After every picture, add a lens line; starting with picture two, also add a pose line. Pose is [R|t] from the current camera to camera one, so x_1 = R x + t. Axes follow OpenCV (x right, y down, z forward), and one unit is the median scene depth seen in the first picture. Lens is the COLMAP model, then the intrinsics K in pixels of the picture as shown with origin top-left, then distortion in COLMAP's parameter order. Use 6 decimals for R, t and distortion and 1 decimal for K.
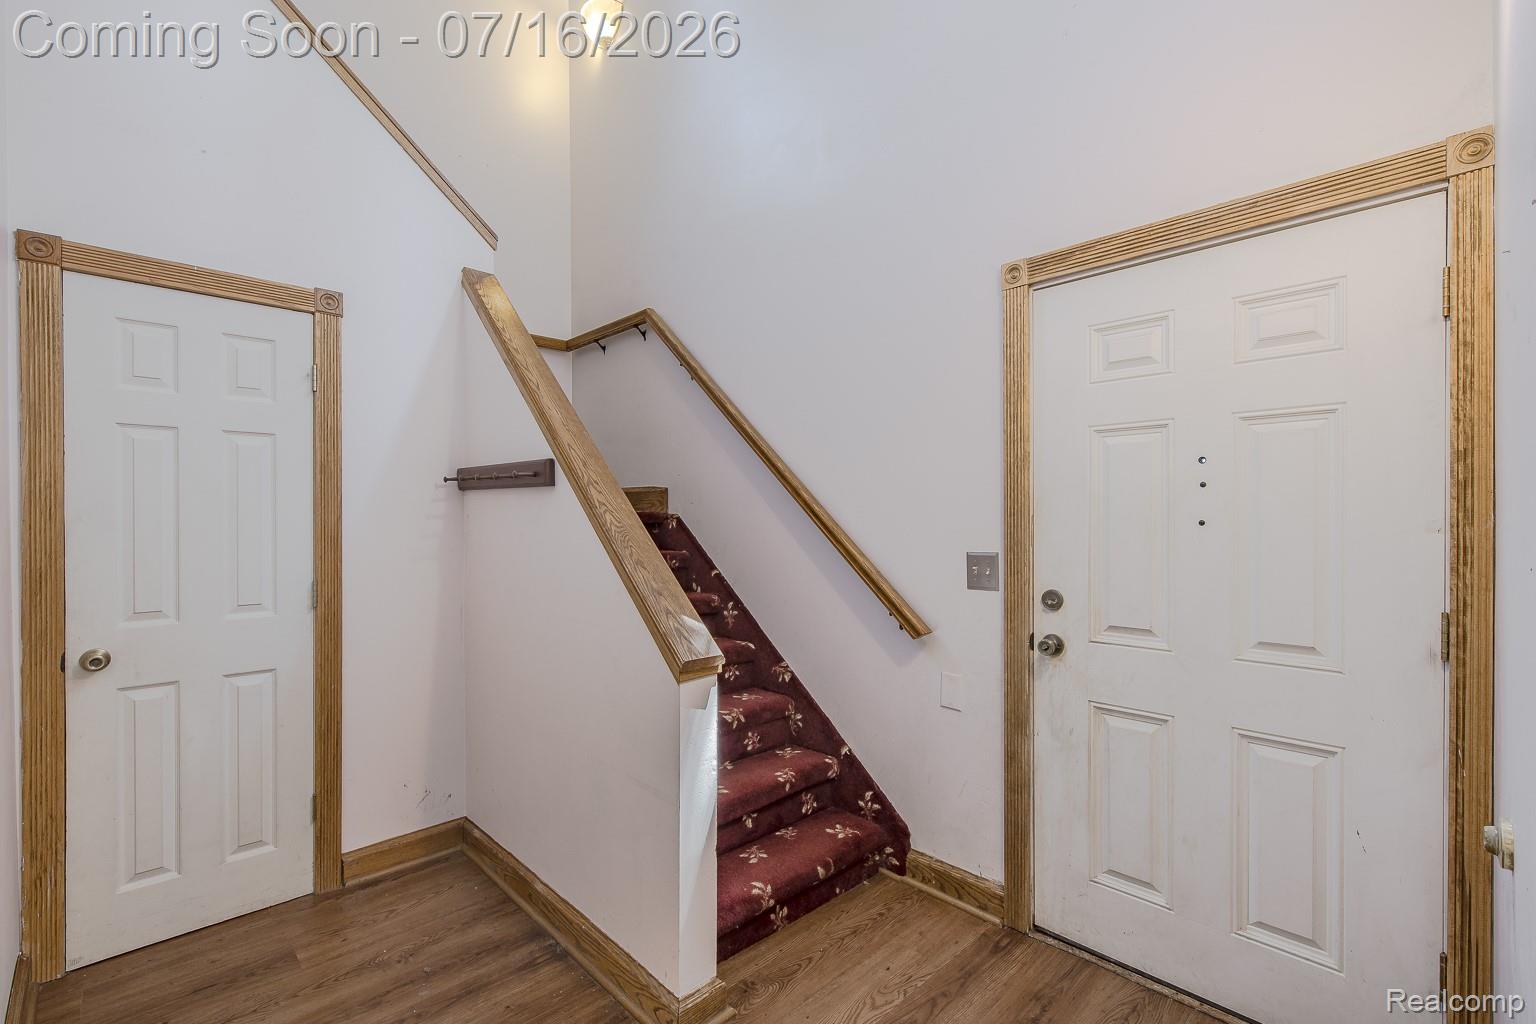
lens RADIAL K [[689.7, 0, 768.5], [0, 689.7, 521.2], [0, 0, 1]] dist [0.003989, 0.000065]
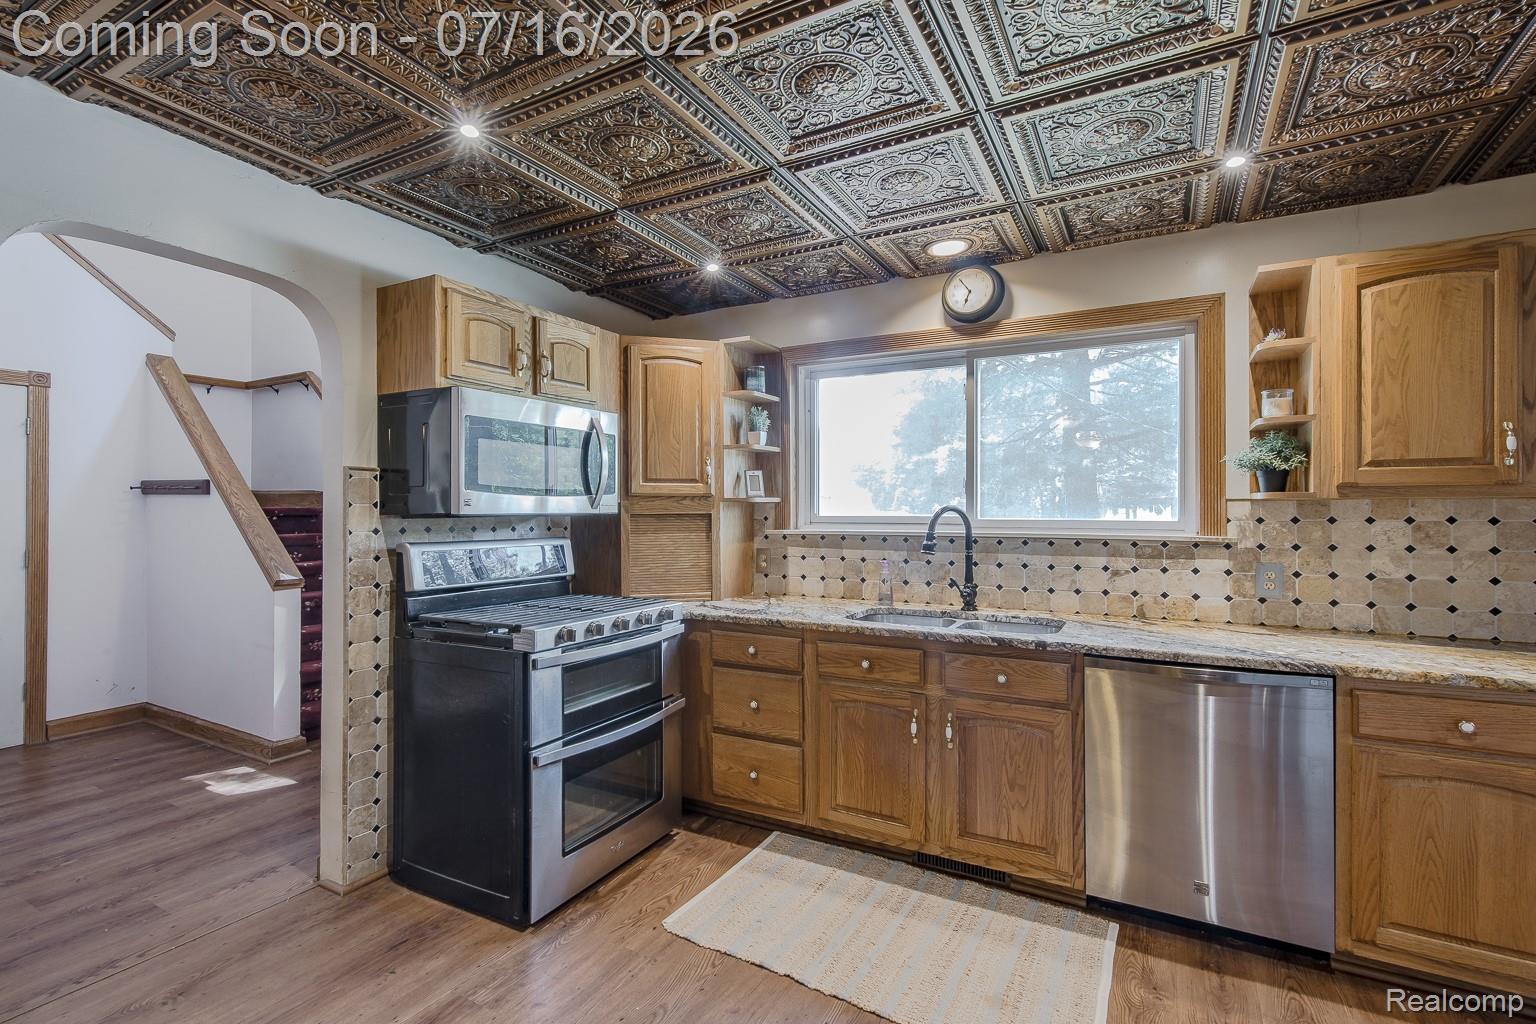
lens RADIAL K [[689.7, 0, 827.8], [0, 689.7, 508.1], [0, 0, 1]] dist [0.003989, 0.000065]
pose [[0.939597, 0.003884, 0.342261, 0.548584], [-0.002059, 0.999982, -0.005695, -0.007651], [-0.342276, 0.004646, 0.939588, -1.165865]]
